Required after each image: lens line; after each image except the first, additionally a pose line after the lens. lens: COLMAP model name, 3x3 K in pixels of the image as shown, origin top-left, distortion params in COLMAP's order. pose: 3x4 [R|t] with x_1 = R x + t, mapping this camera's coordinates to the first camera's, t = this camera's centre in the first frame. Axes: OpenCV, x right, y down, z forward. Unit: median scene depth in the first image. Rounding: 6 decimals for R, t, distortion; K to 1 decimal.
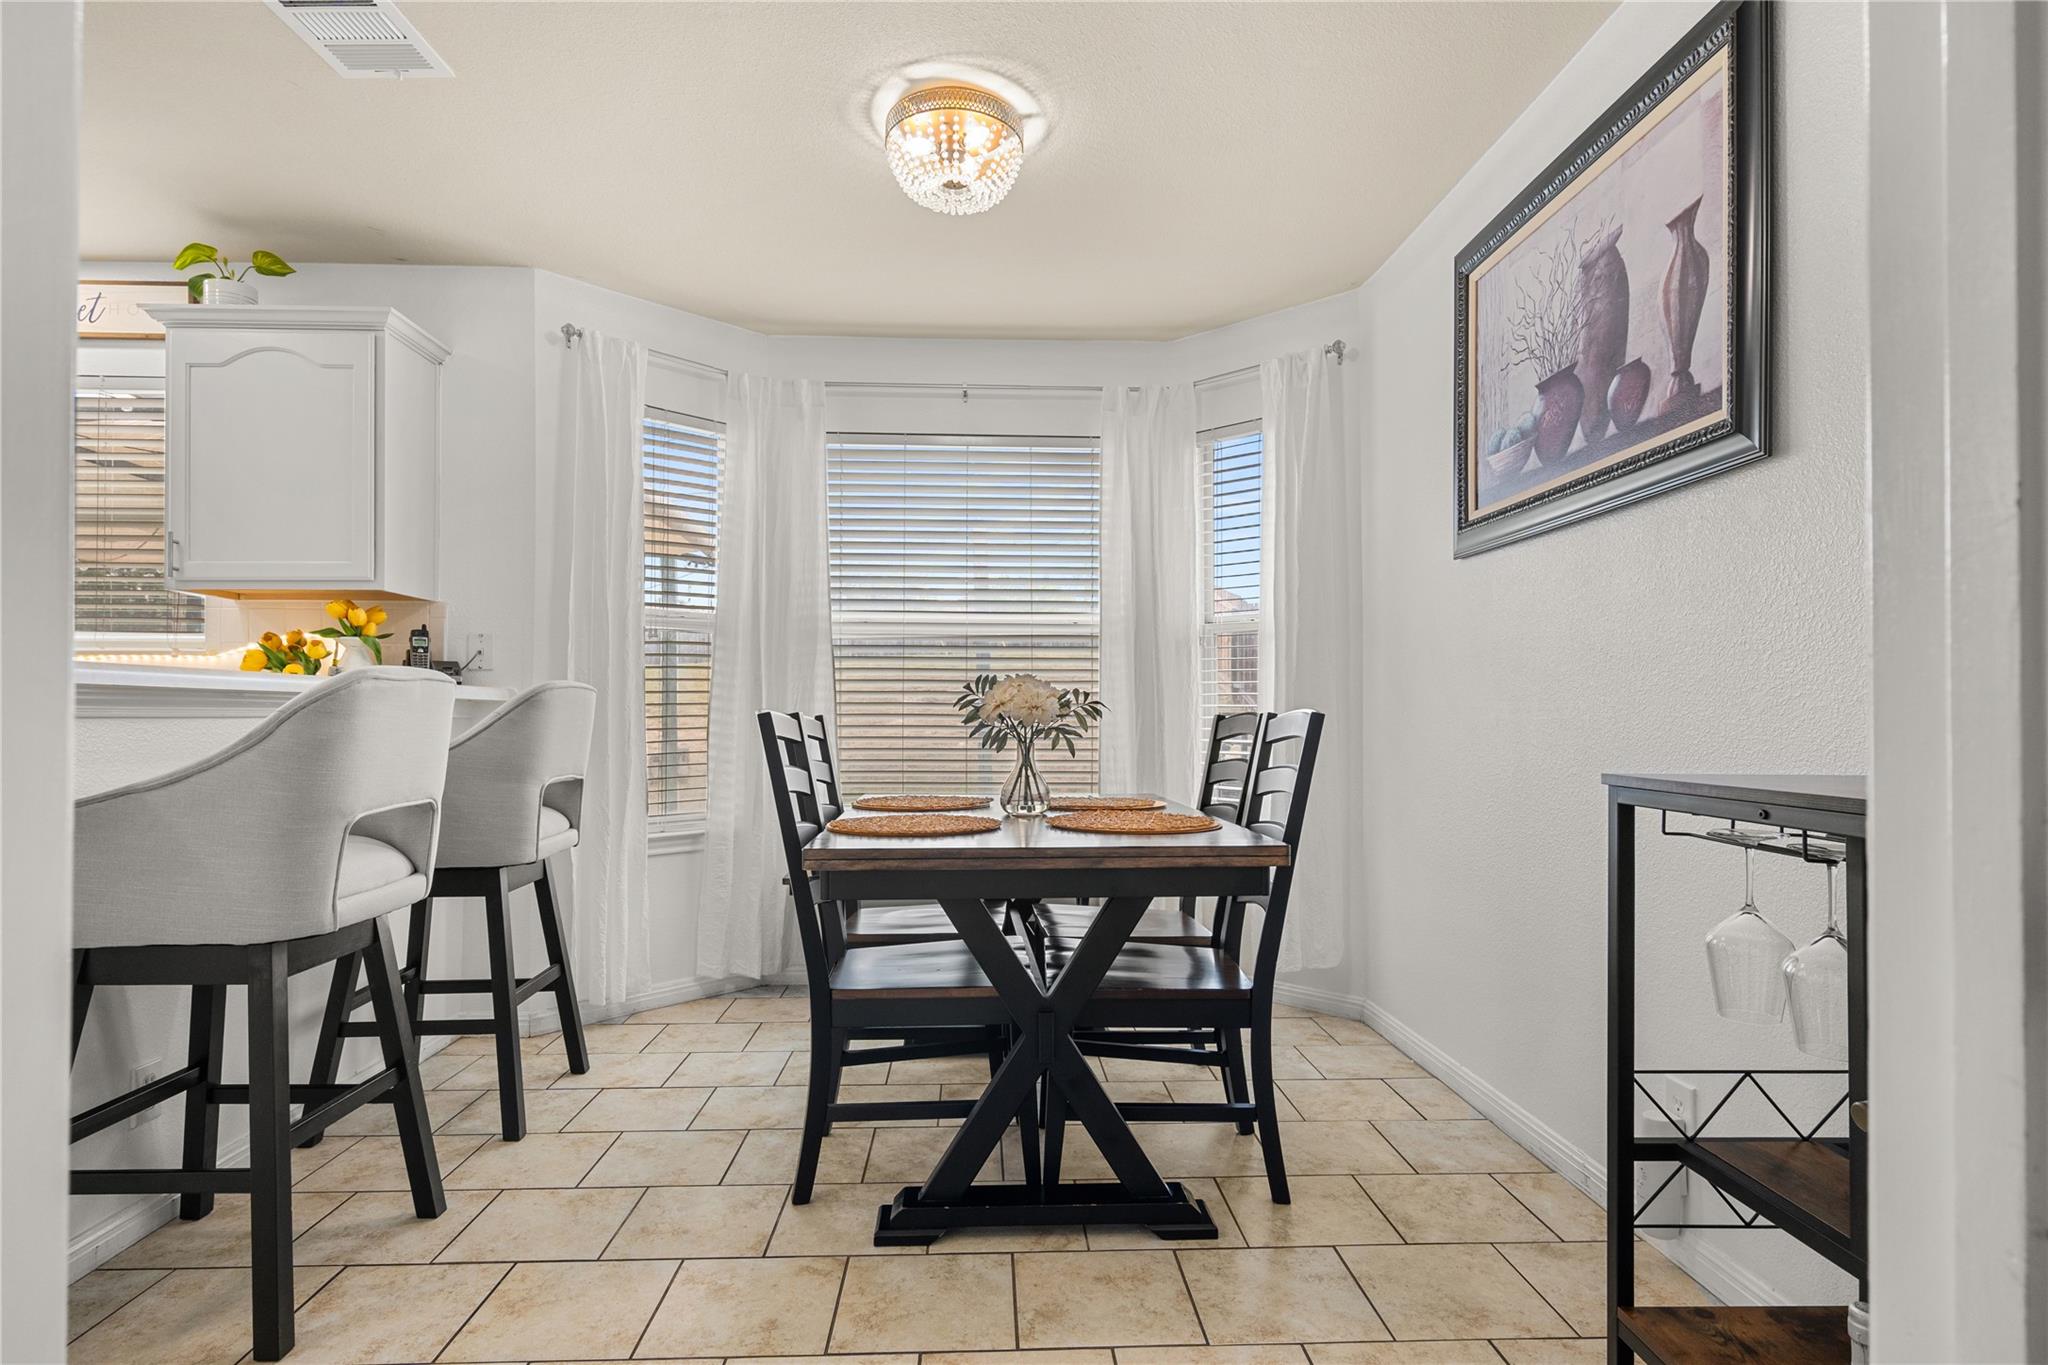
lens RADIAL K [[1125.9, 0, 1021.3], [0, 1125.9, 694.3], [0, 0, 1]] dist [-0.003673, 0.002986]
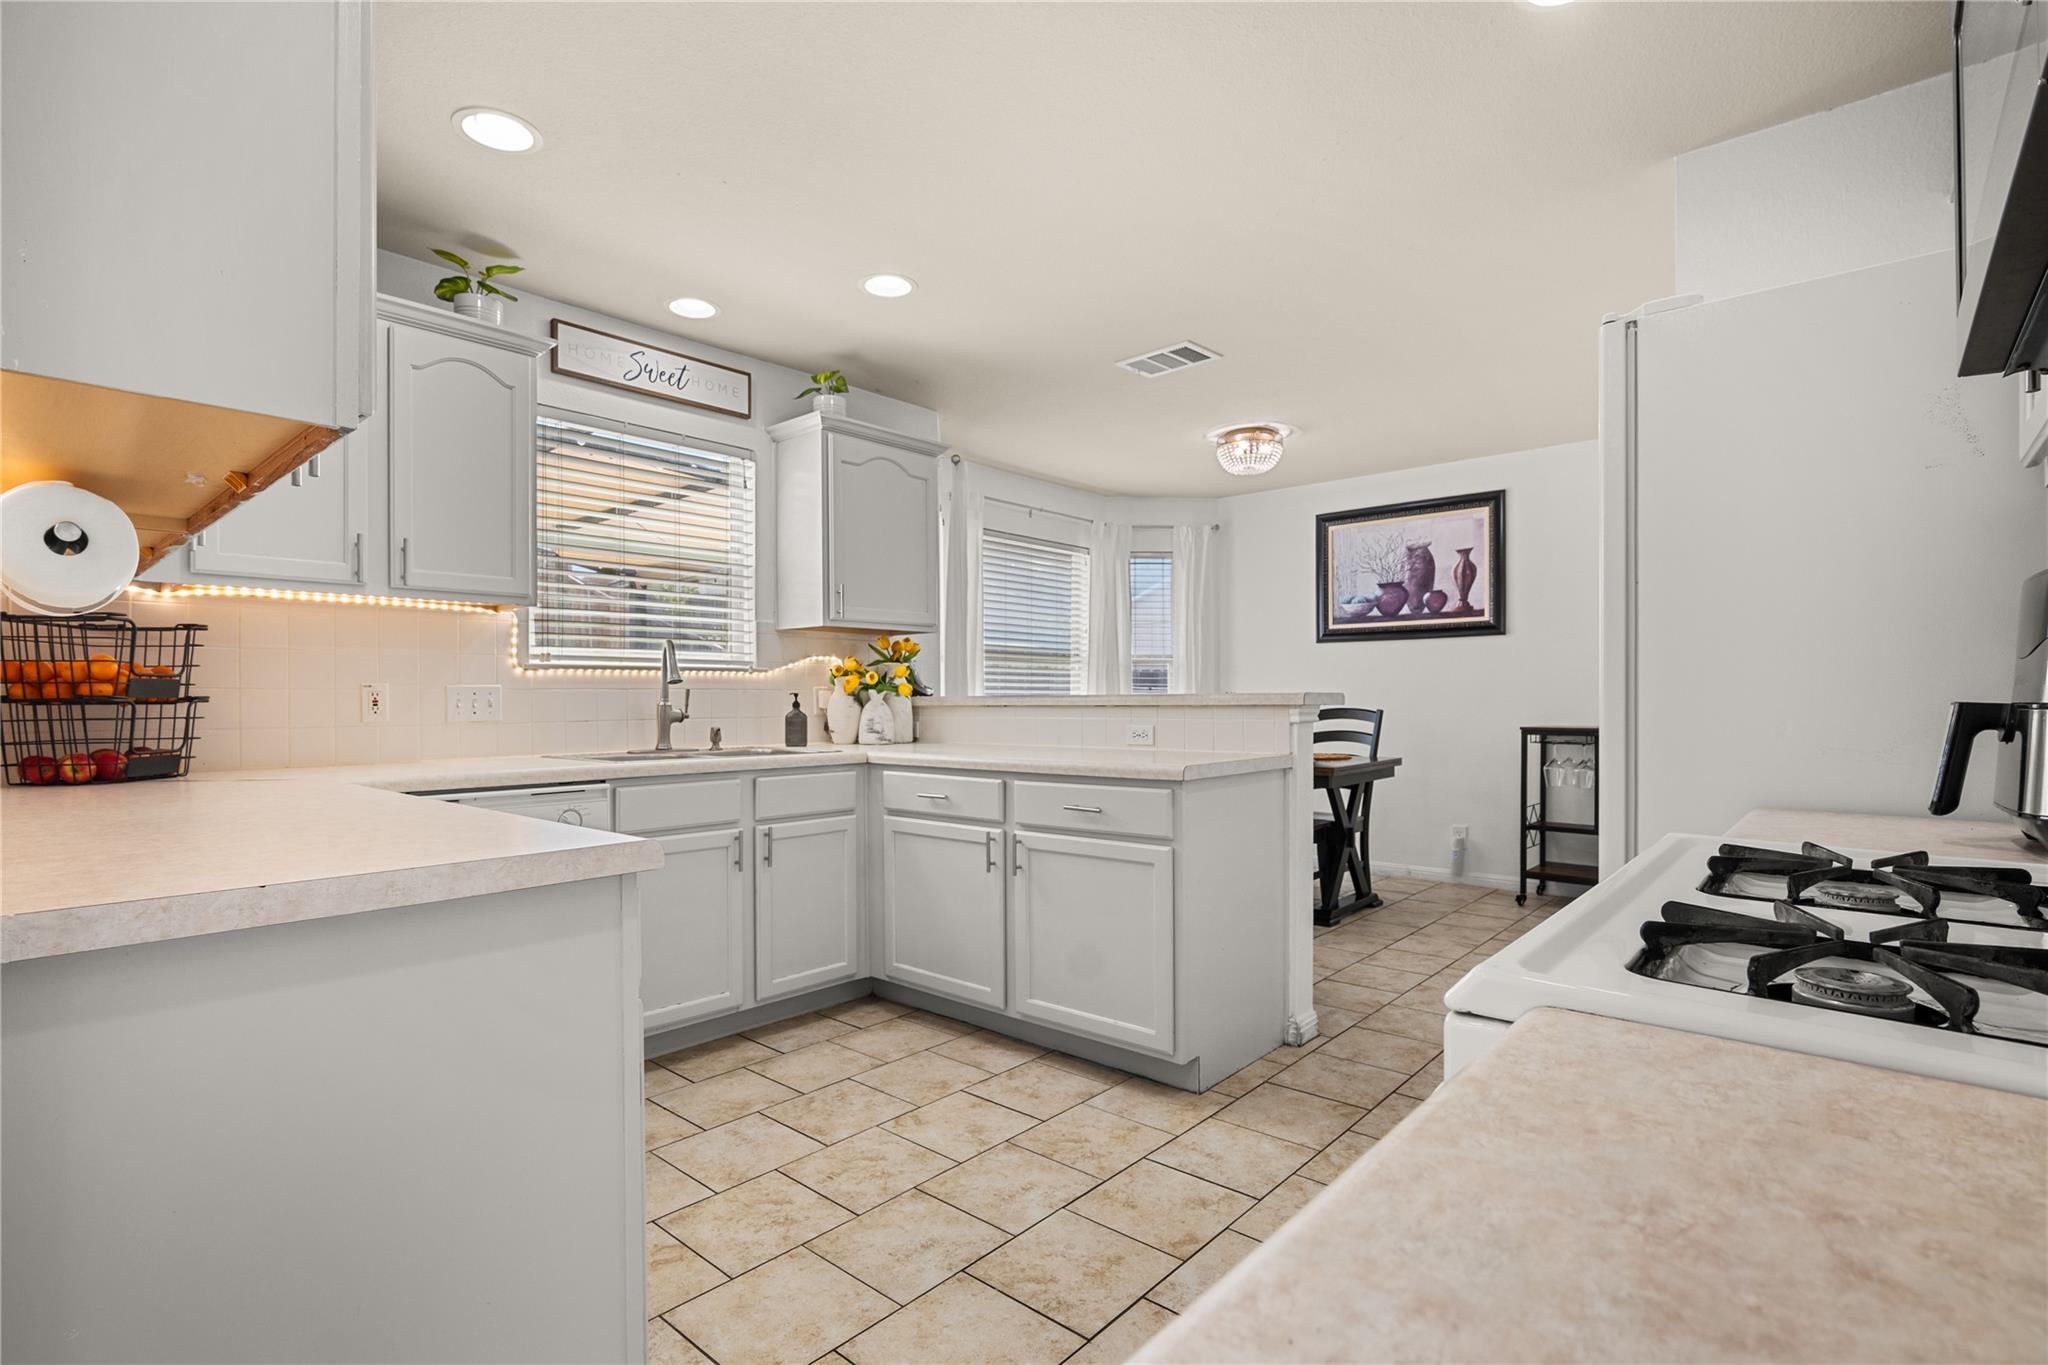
lens RADIAL K [[969.2, 0, 1018.7], [0, 969.2, 693.5], [0, 0, 1]] dist [-0.024747, 0.007624]
pose [[0.682011, -0.007079, 0.731307, -1.485311], [-0.017551, 0.999507, 0.026043, -0.046943], [-0.731131, -0.030597, 0.681551, 0.035816]]
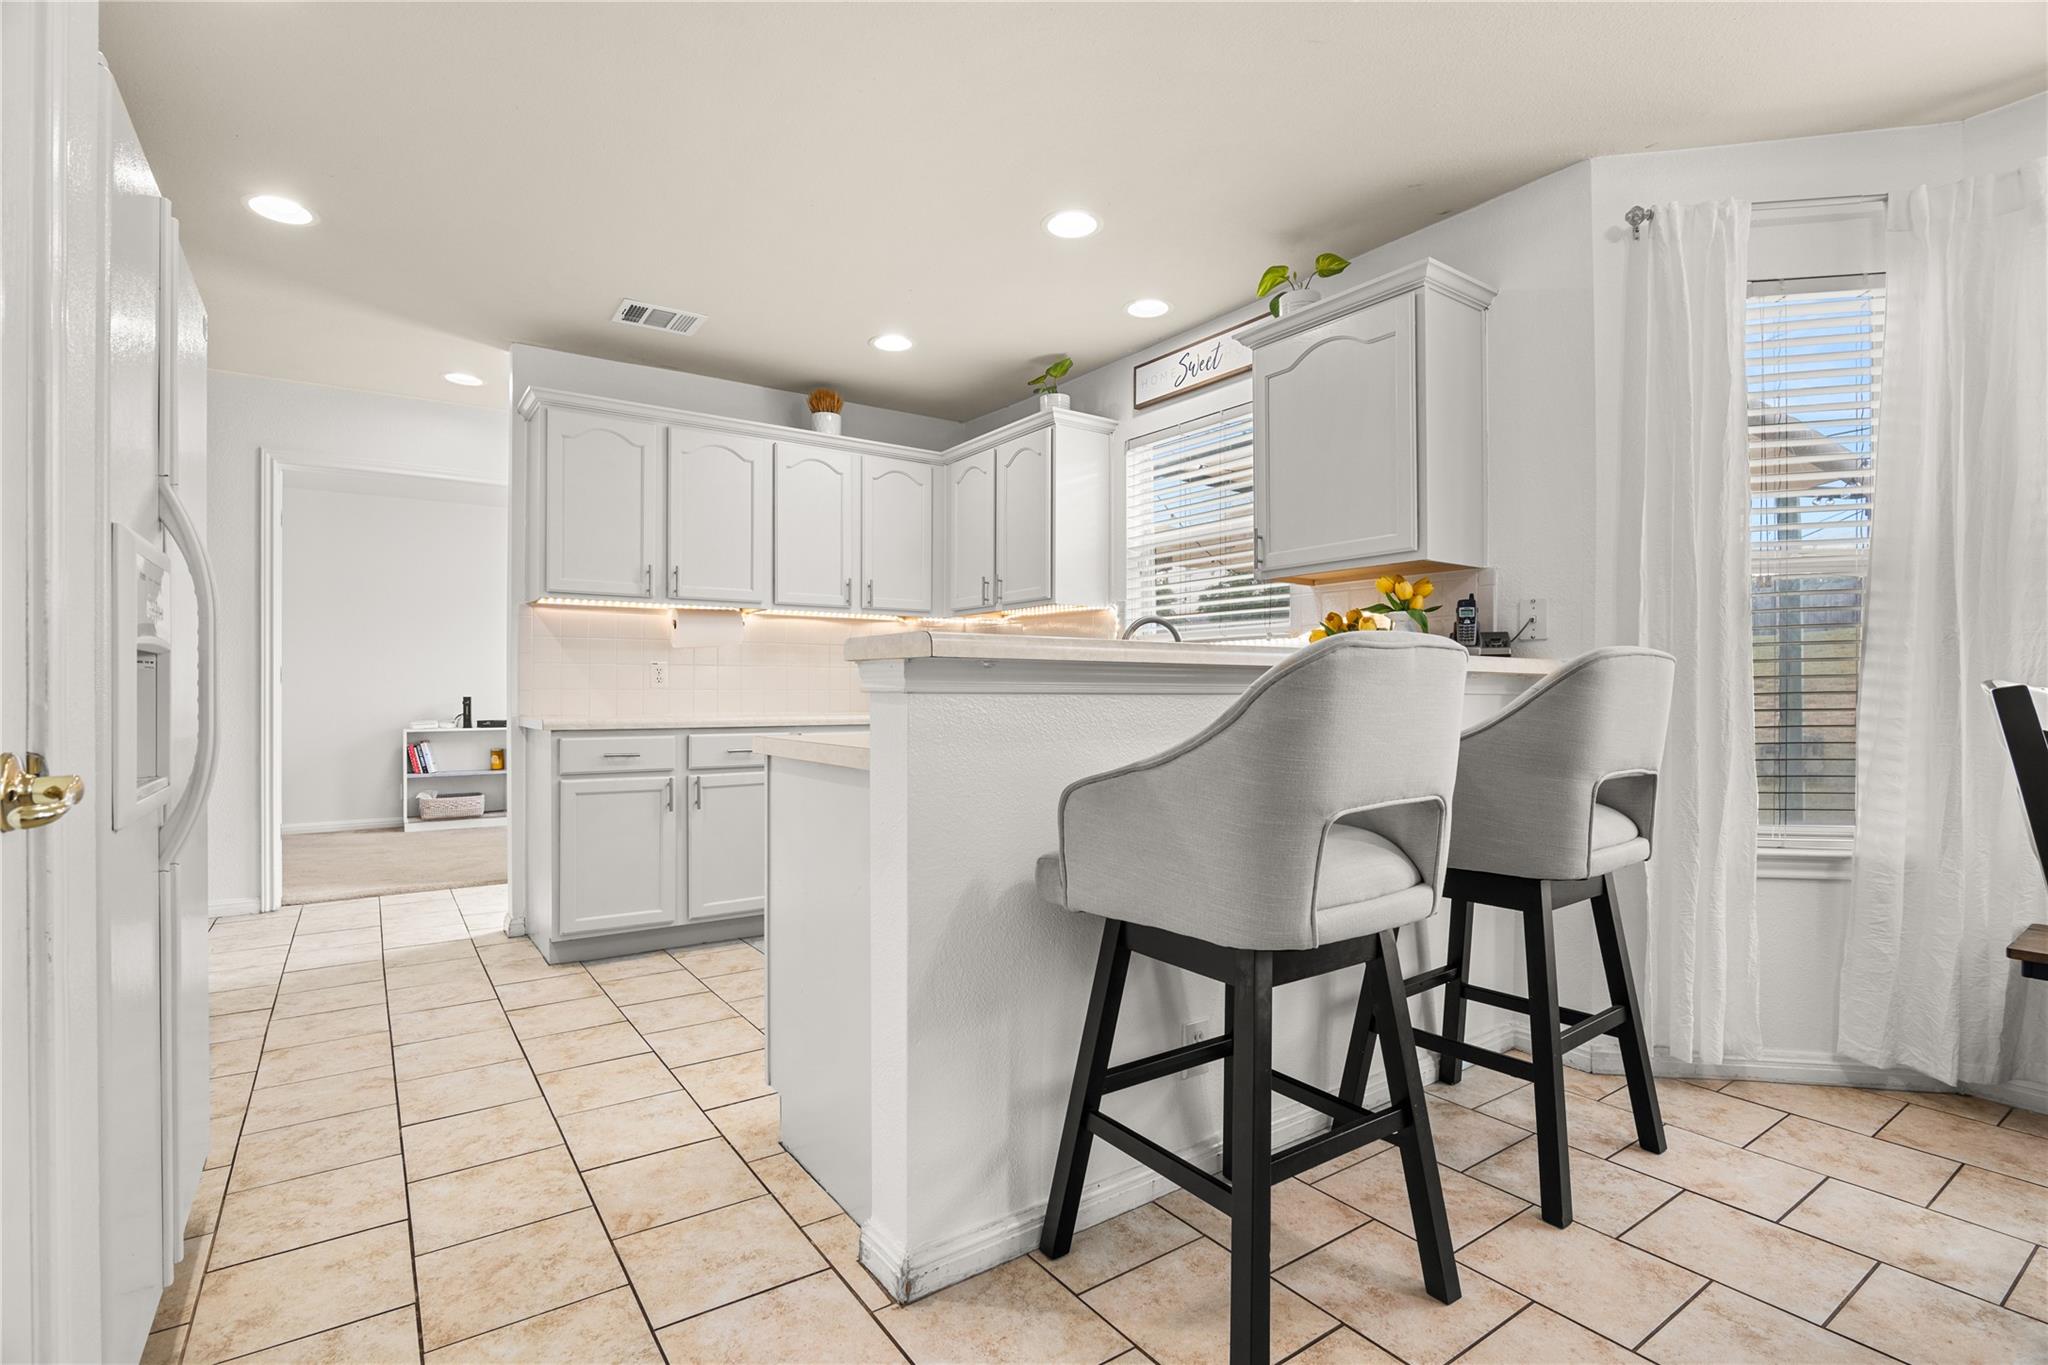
lens RADIAL K [[969.2, 0, 1018.7], [0, 969.2, 693.5], [0, 0, 1]] dist [-0.024747, 0.007624]
pose [[0.556602, 0.001904, -0.830777, -0.082798], [0.015805, 0.999792, 0.012880, 0.004391], [0.830629, -0.020299, 0.556456, 0.259769]]
